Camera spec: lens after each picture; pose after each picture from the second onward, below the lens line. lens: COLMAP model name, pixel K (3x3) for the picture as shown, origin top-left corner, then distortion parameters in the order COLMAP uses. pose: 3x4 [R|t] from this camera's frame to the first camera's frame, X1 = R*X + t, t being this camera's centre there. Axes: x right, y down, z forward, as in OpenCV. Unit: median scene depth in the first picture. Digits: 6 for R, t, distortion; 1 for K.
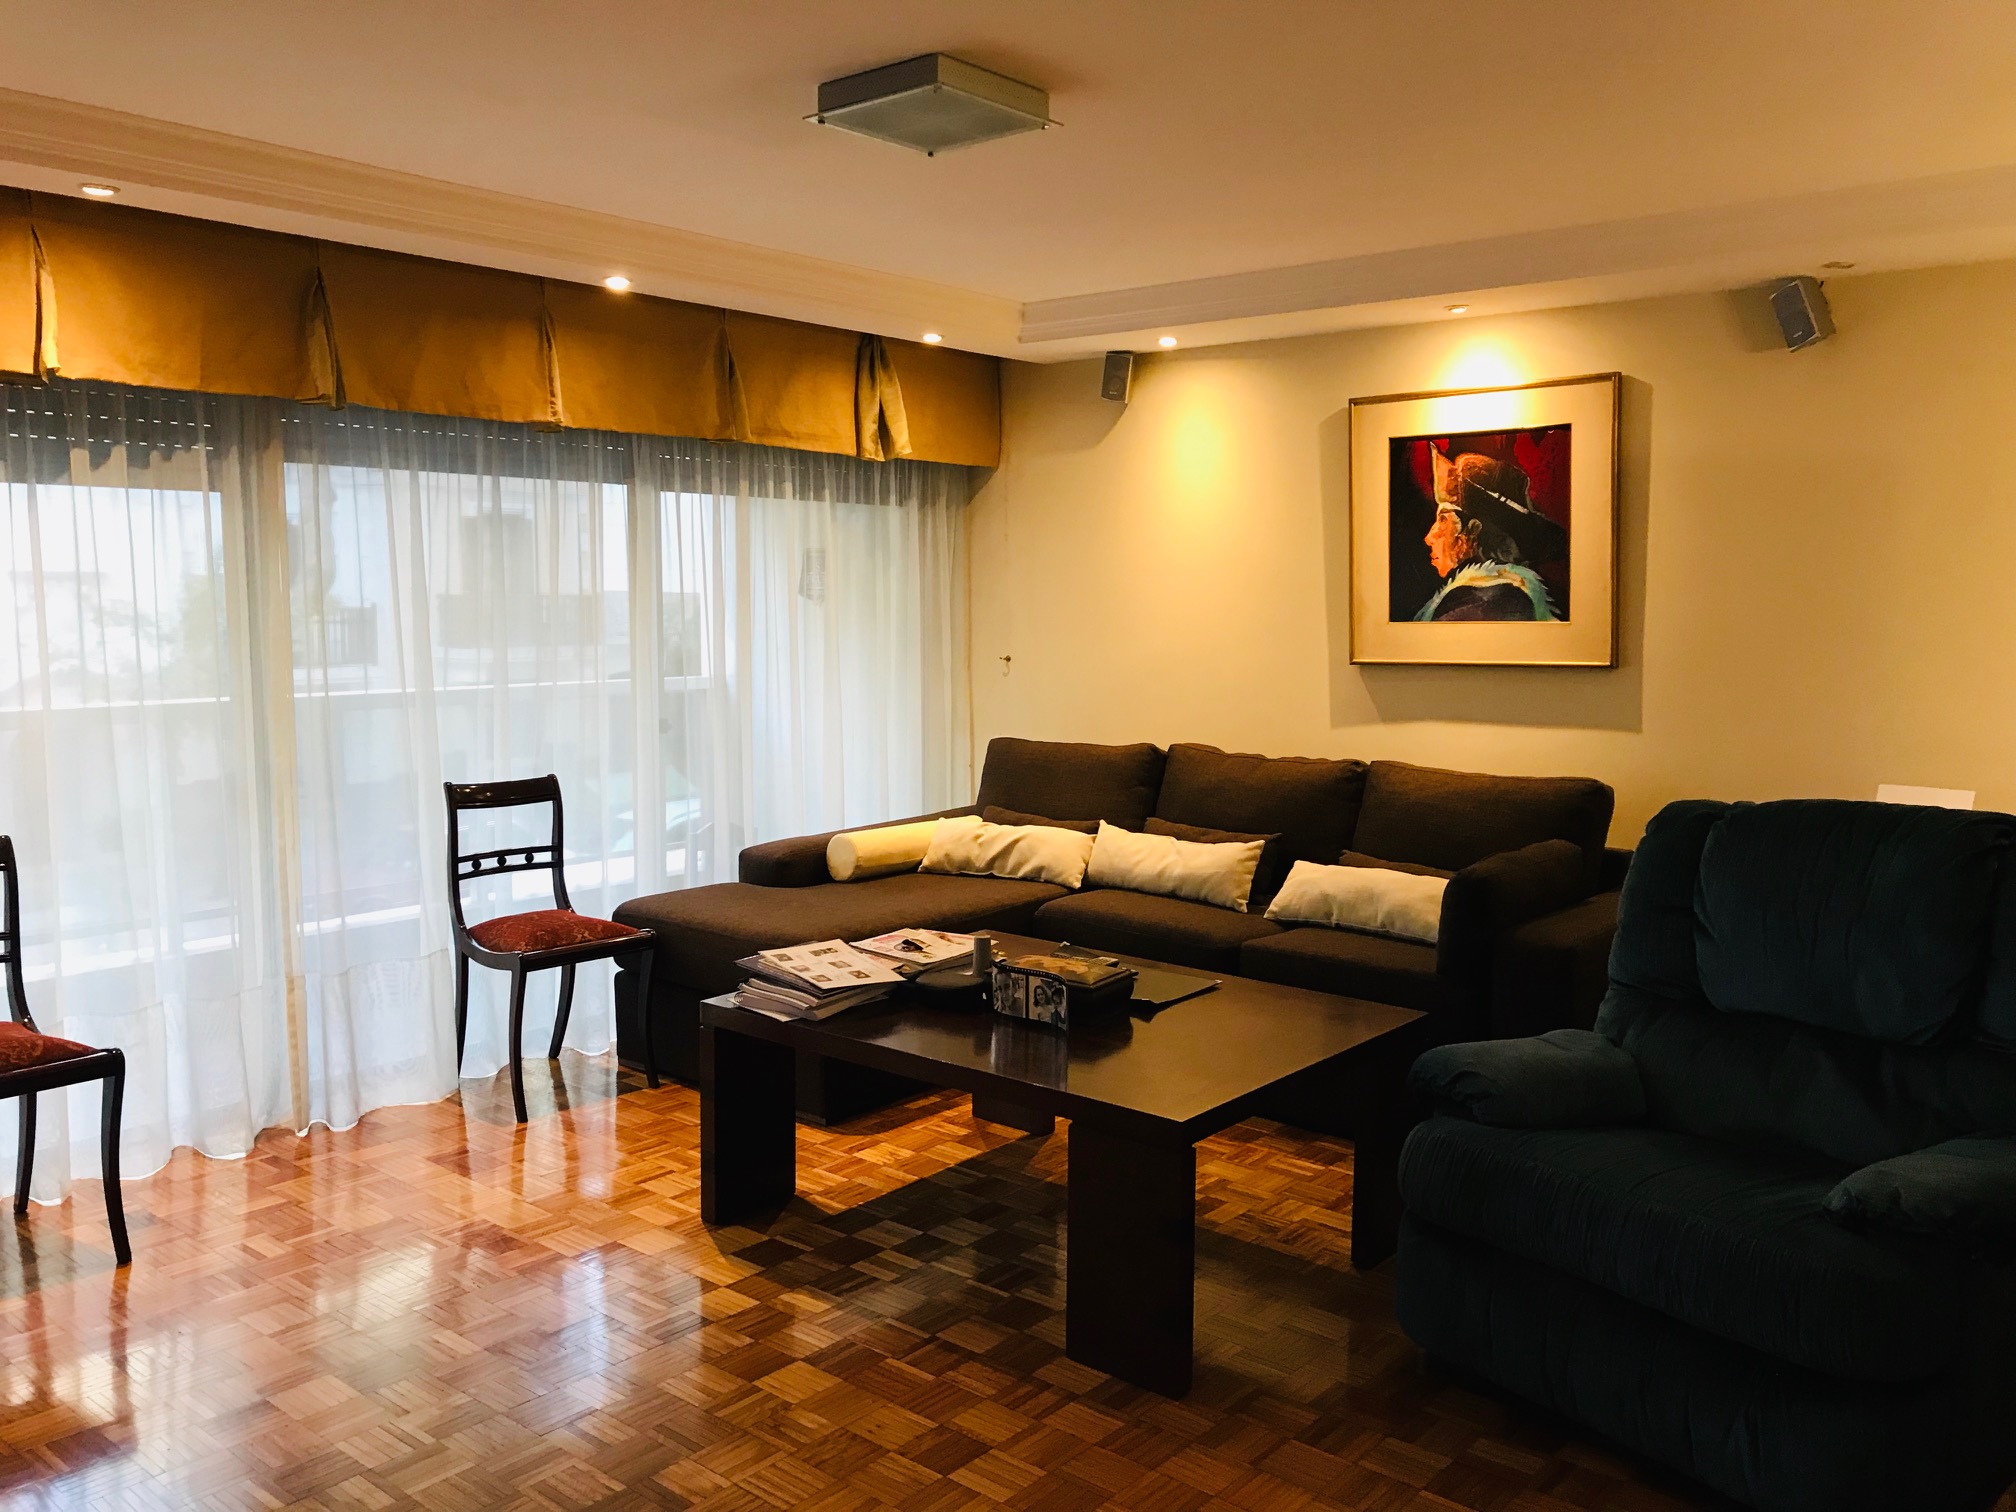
lens RADIAL K [[1652.5, 0, 1008.8], [0, 1652.5, 721.9], [0, 0, 1]] dist [-0.004048, -0.004277]
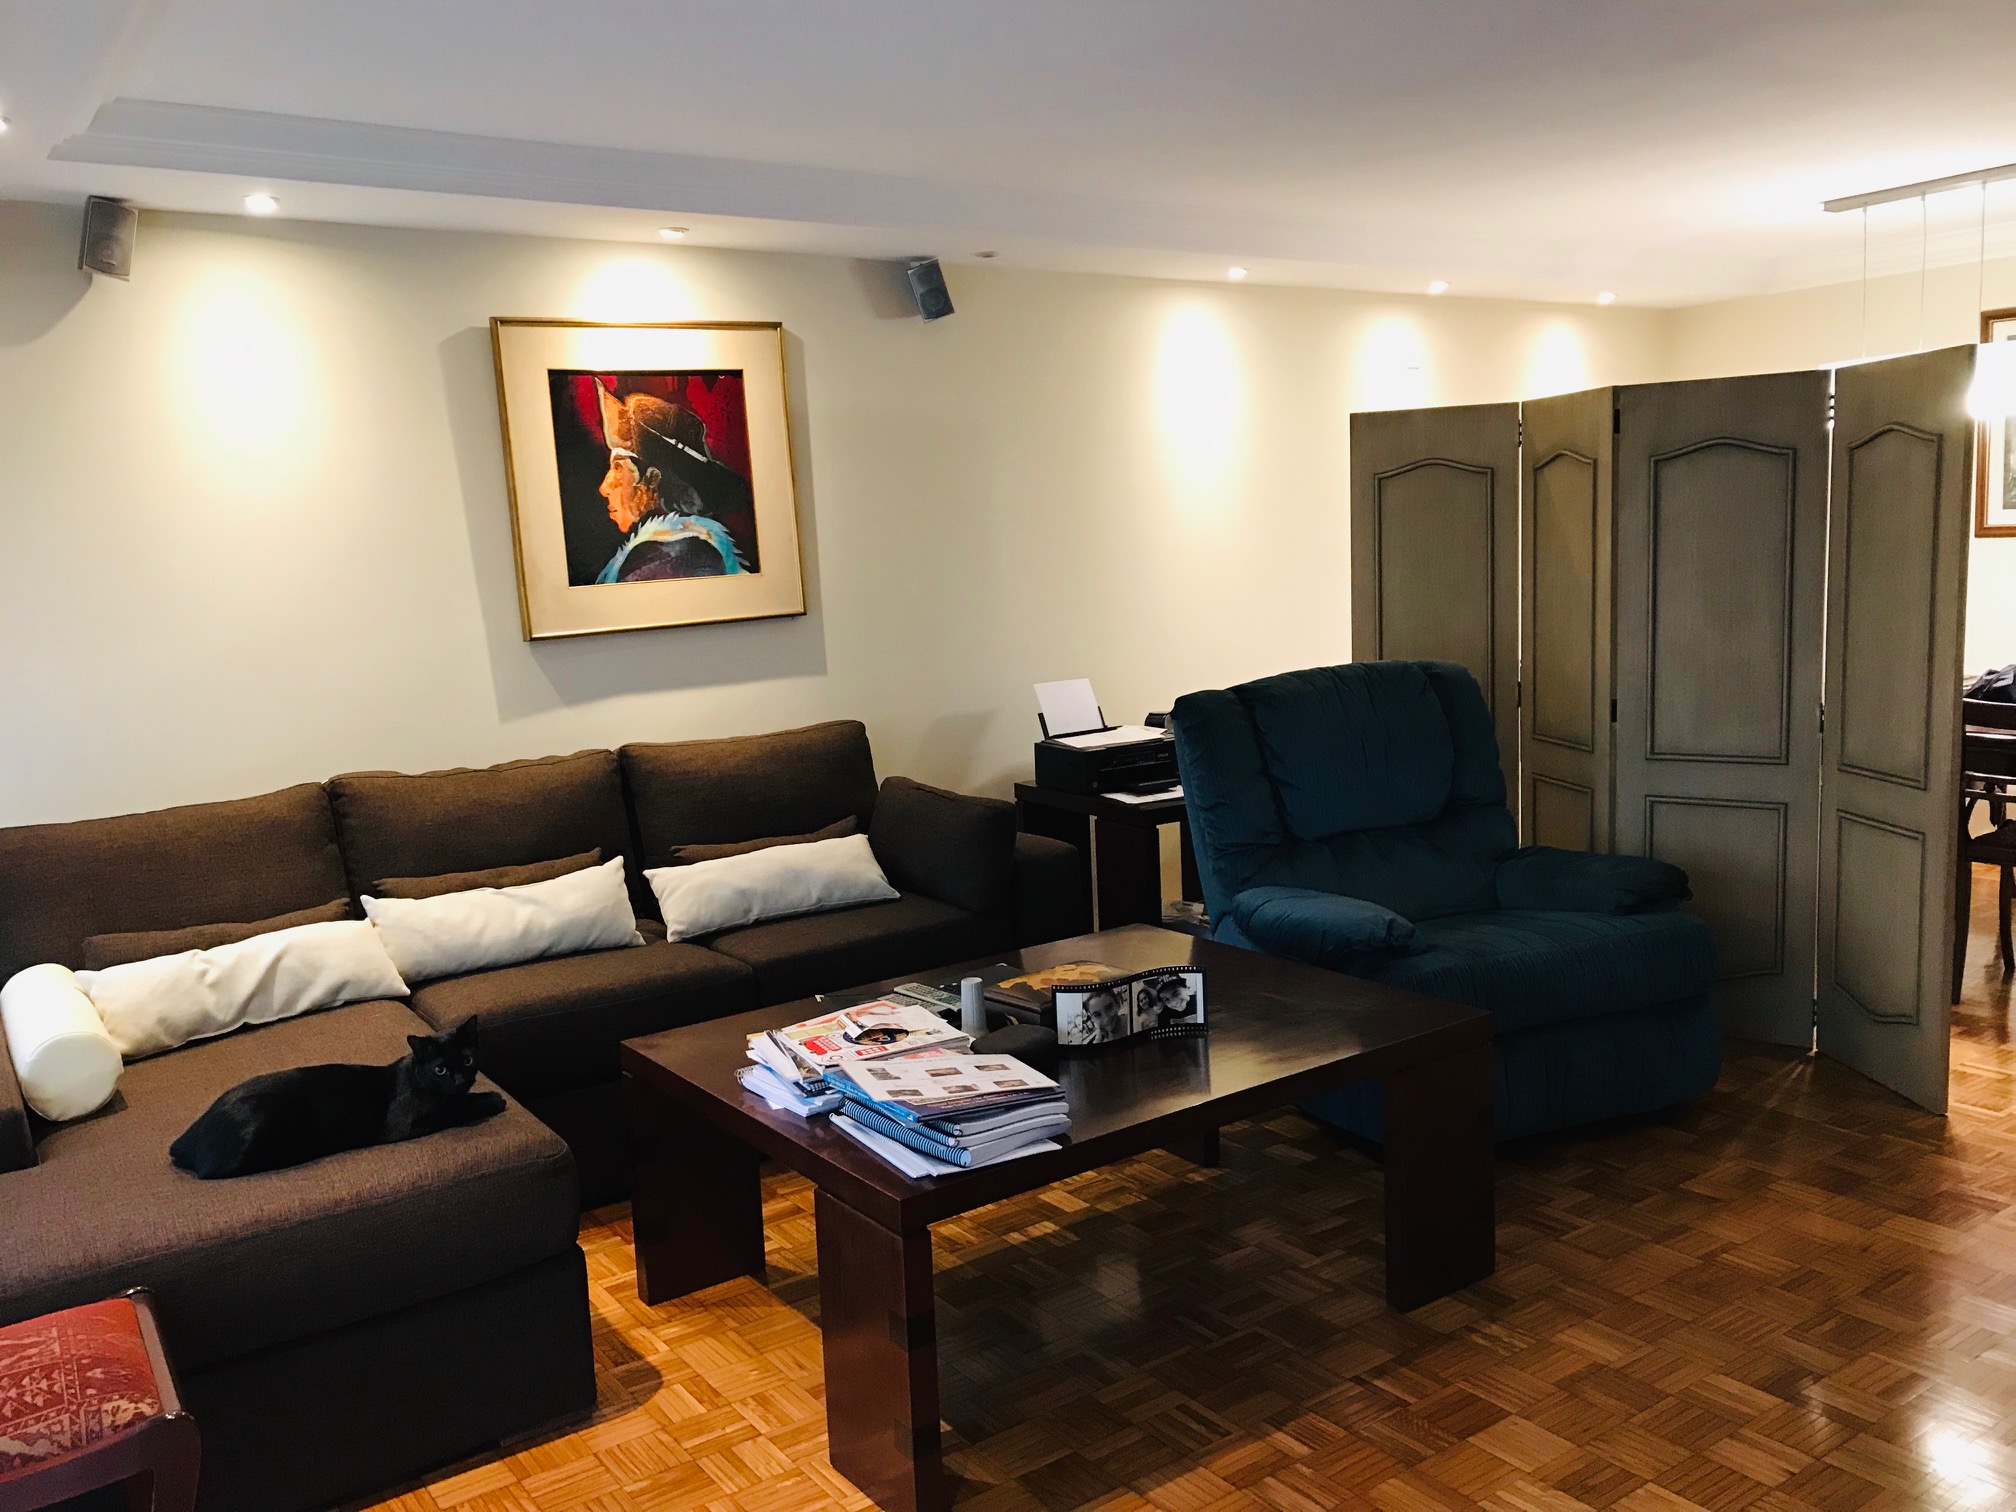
lens RADIAL K [[1641.7, 0, 1008.0], [0, 1641.7, 756.0], [0, 0, 1]] dist [-0.009945, -0.007919]
pose [[0.208062, -0.144865, 0.967328, -0.573707], [0.121091, 0.985178, 0.121493, -0.051538], [-0.970591, 0.091857, 0.222520, 0.618197]]
